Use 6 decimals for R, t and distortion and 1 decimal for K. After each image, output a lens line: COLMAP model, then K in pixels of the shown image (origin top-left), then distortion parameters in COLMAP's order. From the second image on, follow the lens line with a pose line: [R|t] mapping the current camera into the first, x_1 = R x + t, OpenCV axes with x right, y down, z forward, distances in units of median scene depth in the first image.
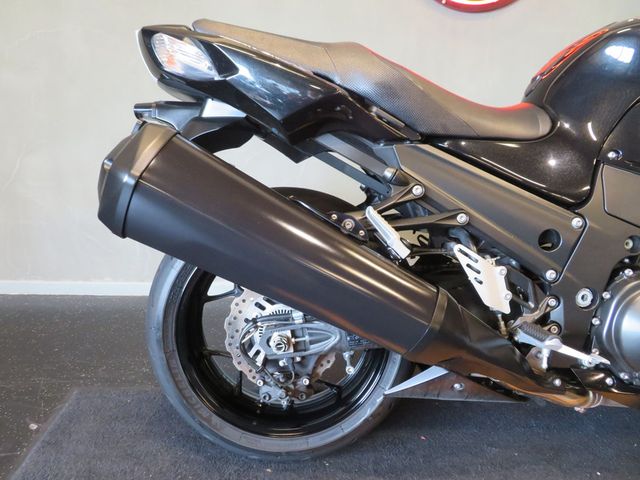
lens RADIAL K [[461.2, 0, 320.0], [0, 461.2, 240.0], [0, 0, 1]] dist [-0.005550, 0.000216]
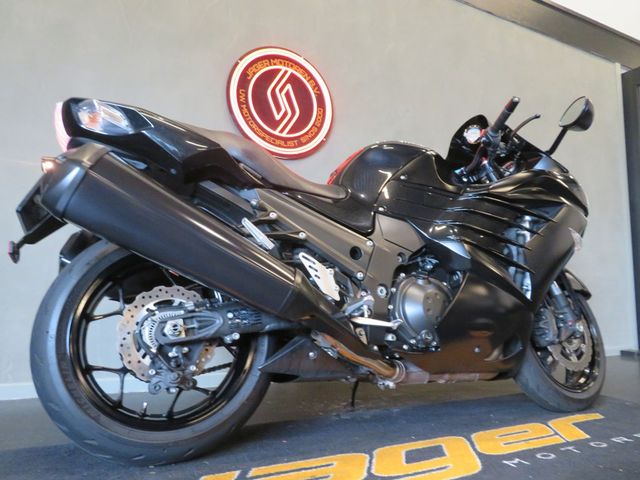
lens RADIAL K [[453.1, 0, 322.1], [0, 453.1, 241.5], [0, 0, 1]] dist [-0.004482, 0.002841]
pose [[0.911675, 0.038855, 0.409072, -0.229514], [0.123617, 0.923470, -0.363211, 0.497426], [-0.391878, 0.381699, 0.837101, -0.247044]]
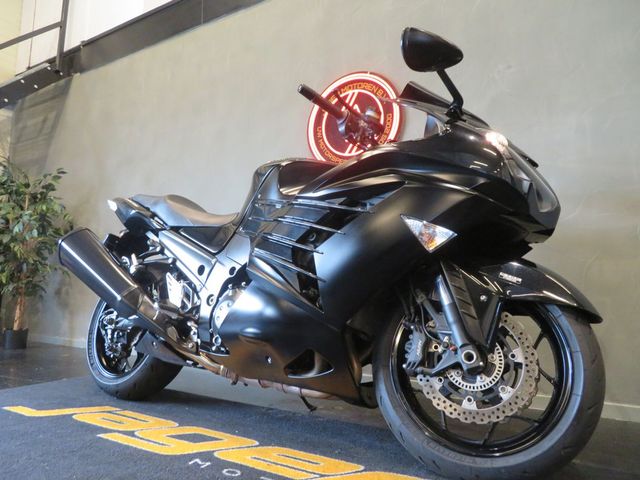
lens RADIAL K [[461.2, 0, 320.0], [0, 461.2, 240.0], [0, 0, 1]] dist [-0.005550, 0.000216]
pose [[0.829786, -0.072228, -0.553389, 1.983539], [-0.160253, 0.918992, -0.360240, 0.502358], [0.534579, 0.387604, 0.750992, -0.253653]]
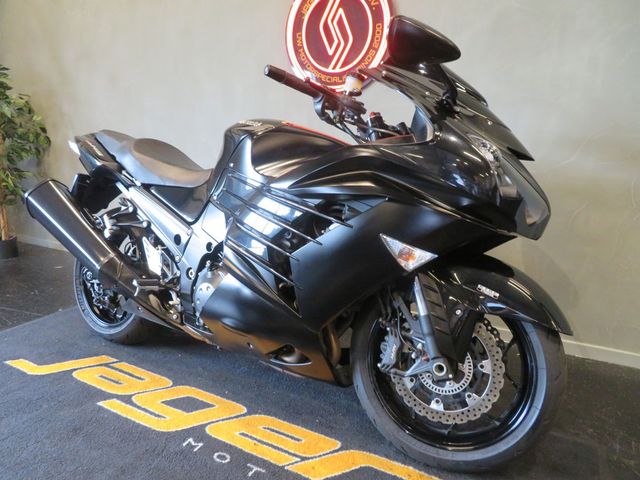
lens RADIAL K [[461.2, 0, 320.0], [0, 461.2, 240.0], [0, 0, 1]] dist [-0.005550, 0.000216]
pose [[0.839145, 0.098107, -0.534986, 1.982050], [-0.140786, 0.989255, -0.039416, -0.006870], [0.525371, 0.108394, 0.843941, -0.298473]]
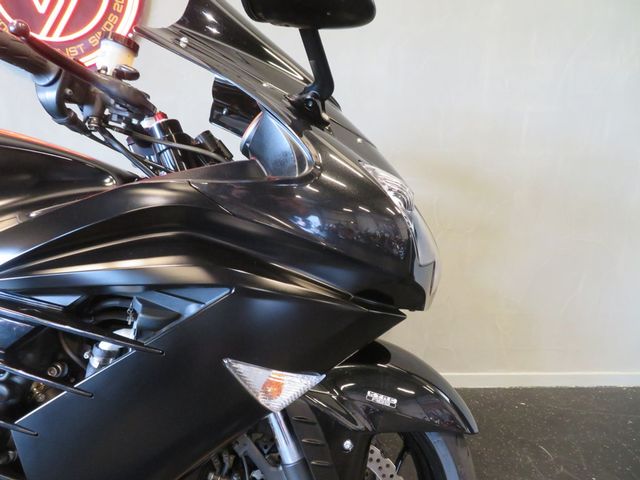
lens RADIAL K [[461.2, 0, 320.0], [0, 461.2, 240.0], [0, 0, 1]] dist [-0.005550, 0.000216]
pose [[0.999936, 0.010203, -0.004966, 1.568425], [-0.010543, 0.997195, -0.074096, -0.218392], [0.004196, 0.074144, 0.997239, 0.216299]]
